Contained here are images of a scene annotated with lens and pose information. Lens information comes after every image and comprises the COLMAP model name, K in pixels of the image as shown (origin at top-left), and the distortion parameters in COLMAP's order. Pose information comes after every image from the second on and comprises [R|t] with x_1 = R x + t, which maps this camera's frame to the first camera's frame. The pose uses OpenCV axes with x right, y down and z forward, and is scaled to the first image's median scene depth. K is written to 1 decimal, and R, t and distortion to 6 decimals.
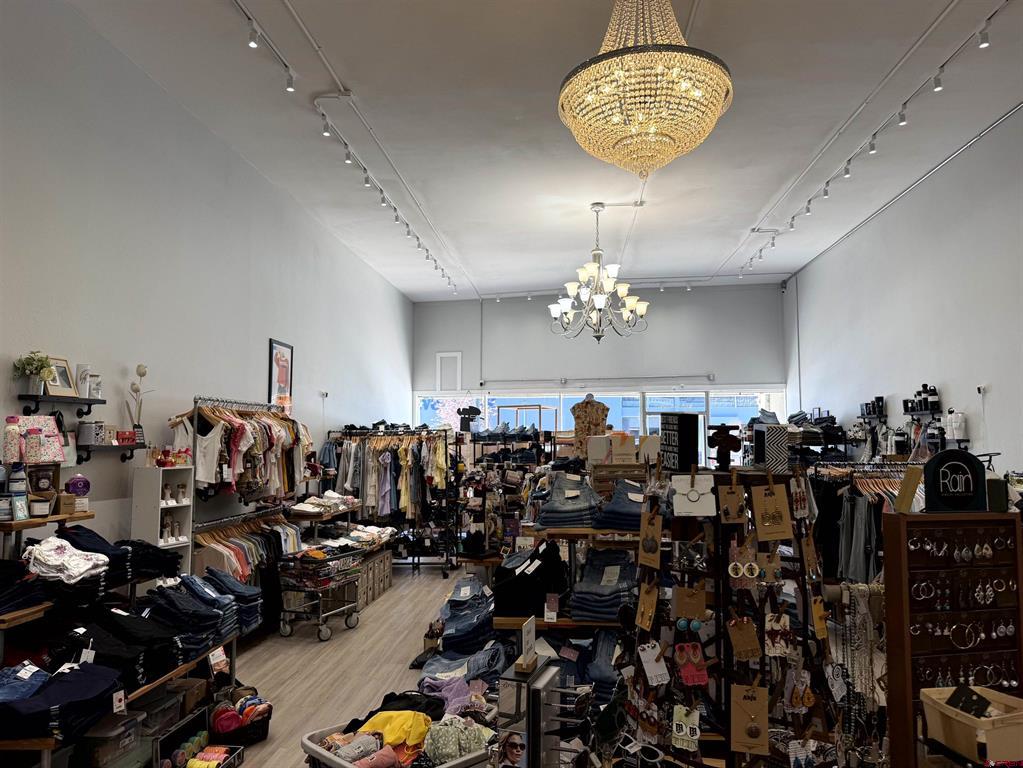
lens RADIAL K [[714.0, 0, 511.5], [0, 714.0, 384.0], [0, 0, 1]] dist [0.122483, -0.192306]
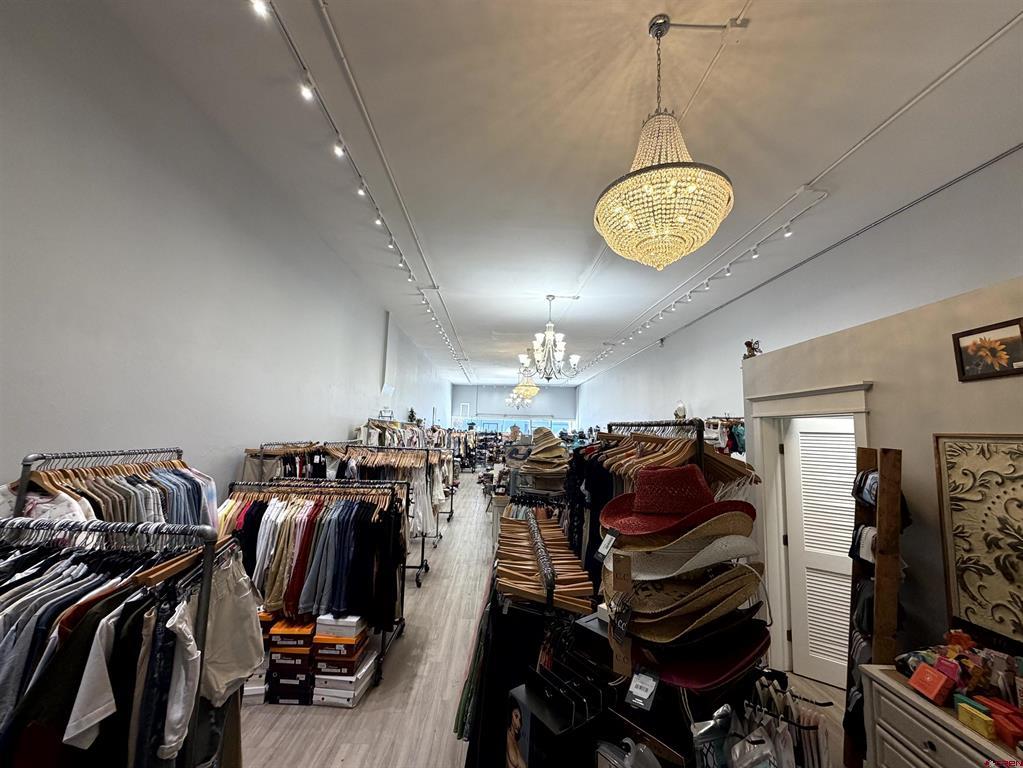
lens RADIAL K [[407.9, 0, 508.9], [0, 407.9, 384.0], [0, 0, 1]] dist [-0.000082, -0.000261]
pose [[0.992764, 0.048434, 0.109882, -0.134094], [-0.044234, 0.998206, -0.040342, -0.085502], [-0.111639, 0.035190, 0.993126, -0.897674]]
